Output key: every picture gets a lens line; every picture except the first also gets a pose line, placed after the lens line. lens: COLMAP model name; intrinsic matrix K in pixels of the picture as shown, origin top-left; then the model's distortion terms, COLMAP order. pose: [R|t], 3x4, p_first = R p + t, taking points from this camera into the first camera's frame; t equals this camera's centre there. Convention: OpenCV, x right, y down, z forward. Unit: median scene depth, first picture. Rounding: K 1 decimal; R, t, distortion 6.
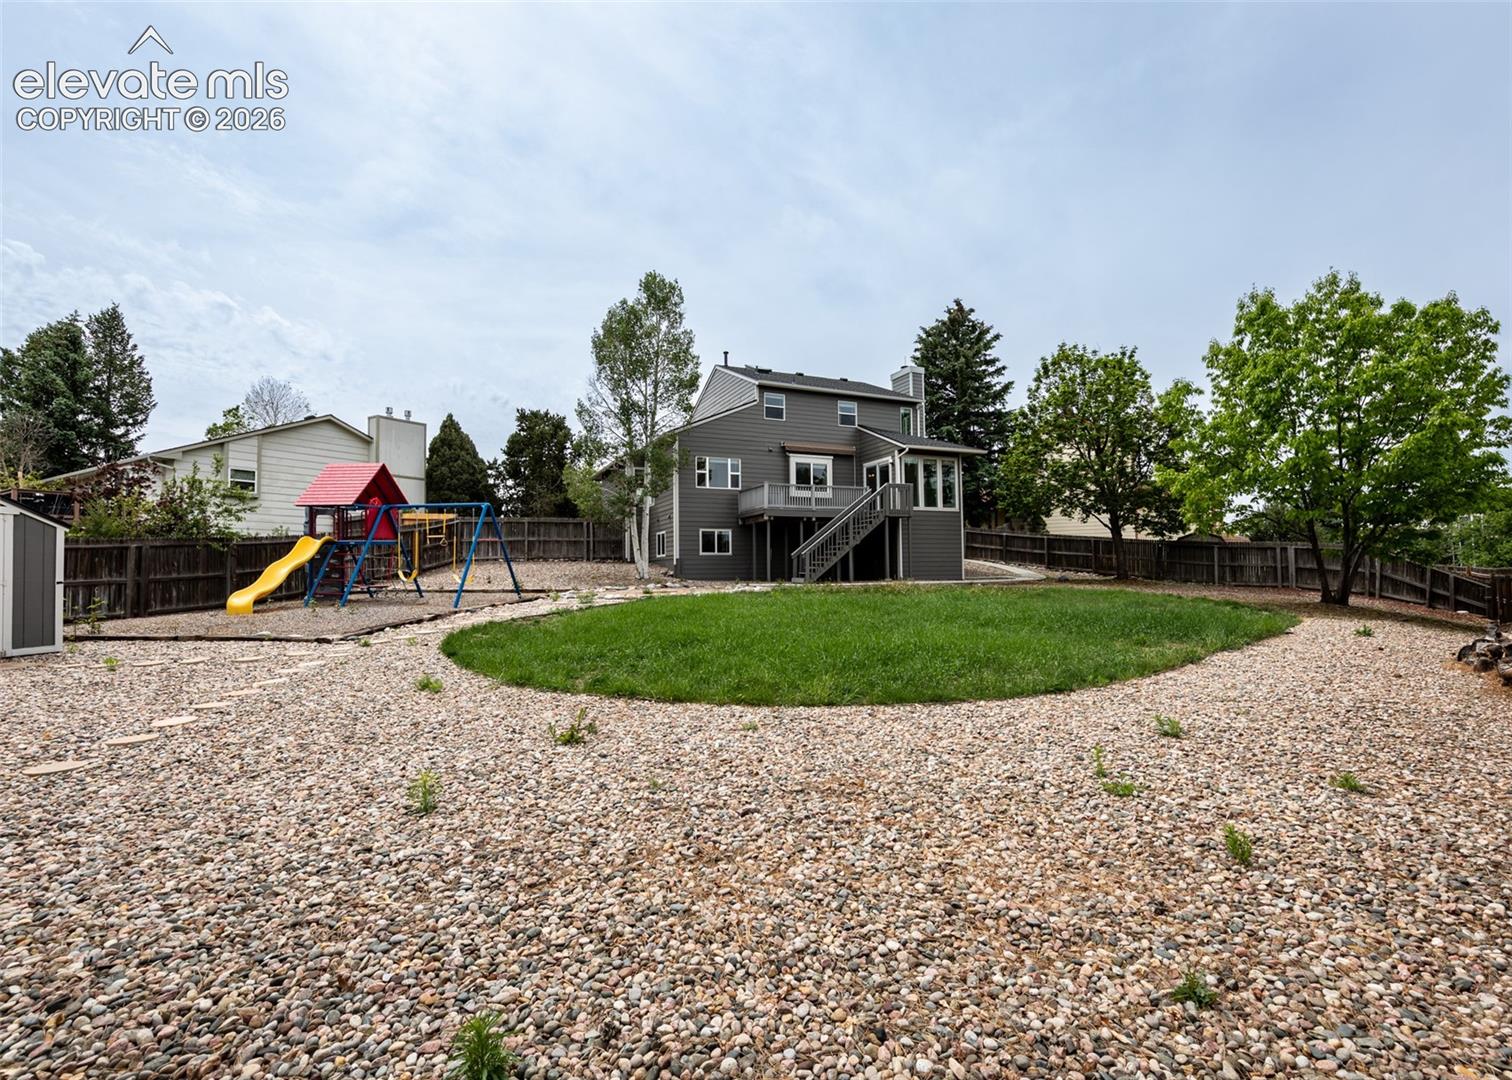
lens RADIAL K [[714.2, 0, 754.9], [0, 714.2, 543.4], [0, 0, 1]] dist [-0.006330, -0.001110]
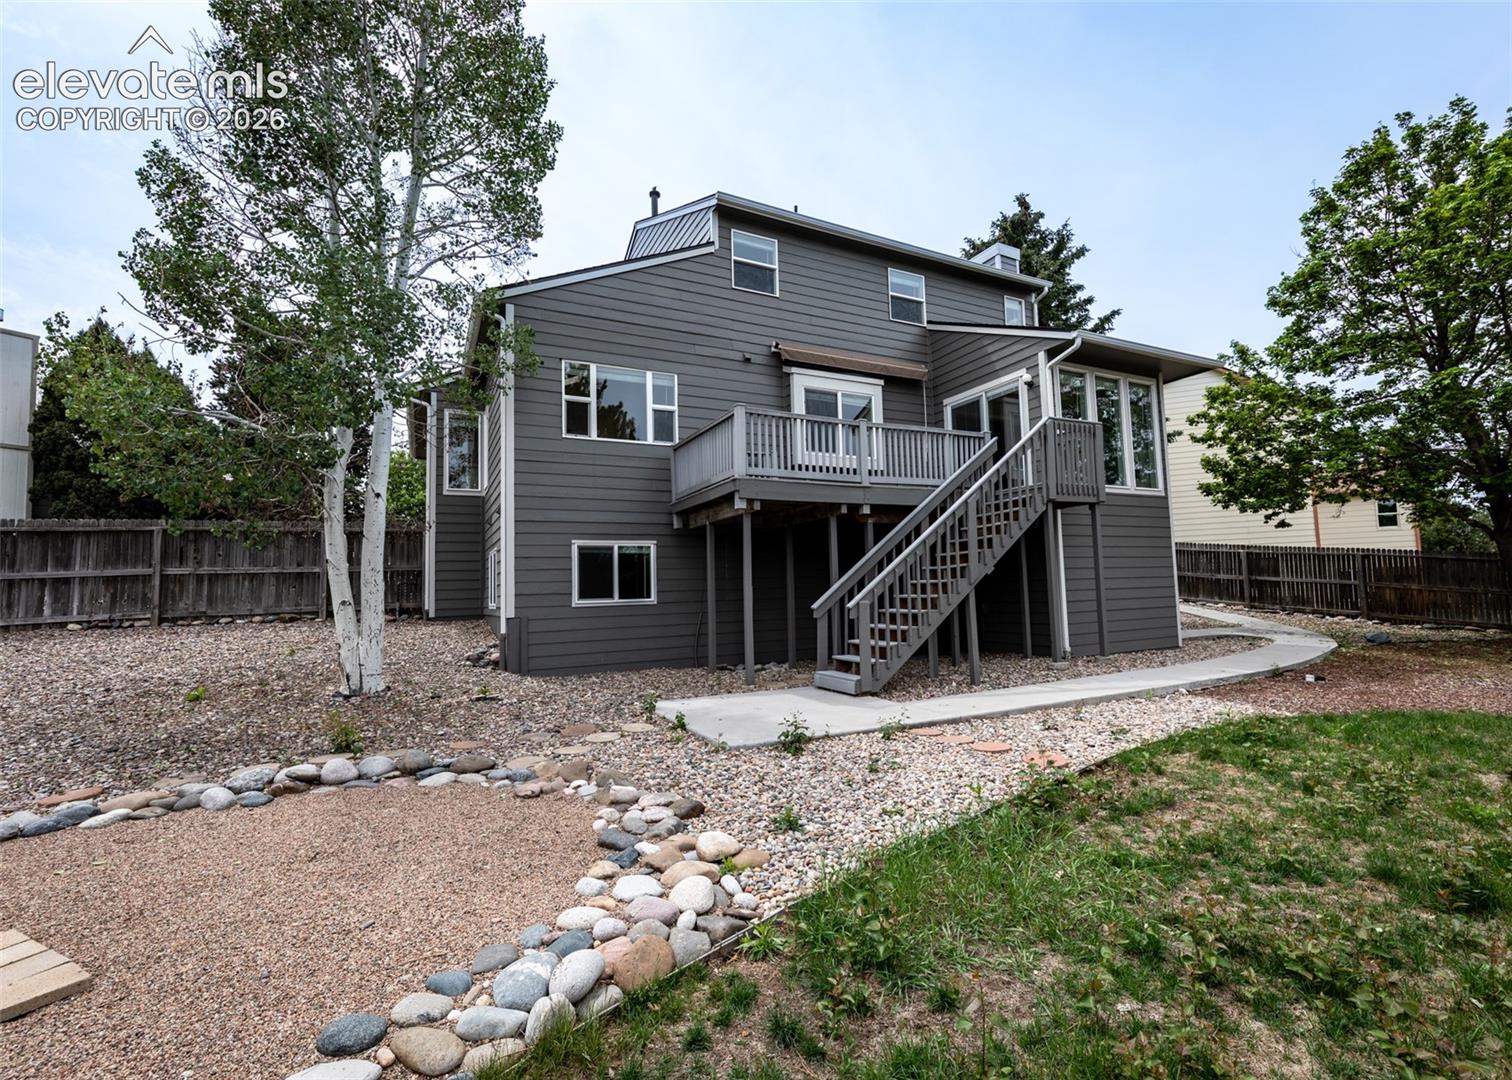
lens RADIAL K [[664.3, 0, 751.5], [0, 664.3, 534.7], [0, 0, 1]] dist [0.000639, 0.000028]
pose [[0.999036, -0.011828, 0.042277, 0.006259], [0.013732, 0.998892, -0.045015, -0.005279], [-0.041698, 0.045553, 0.998091, 0.610922]]
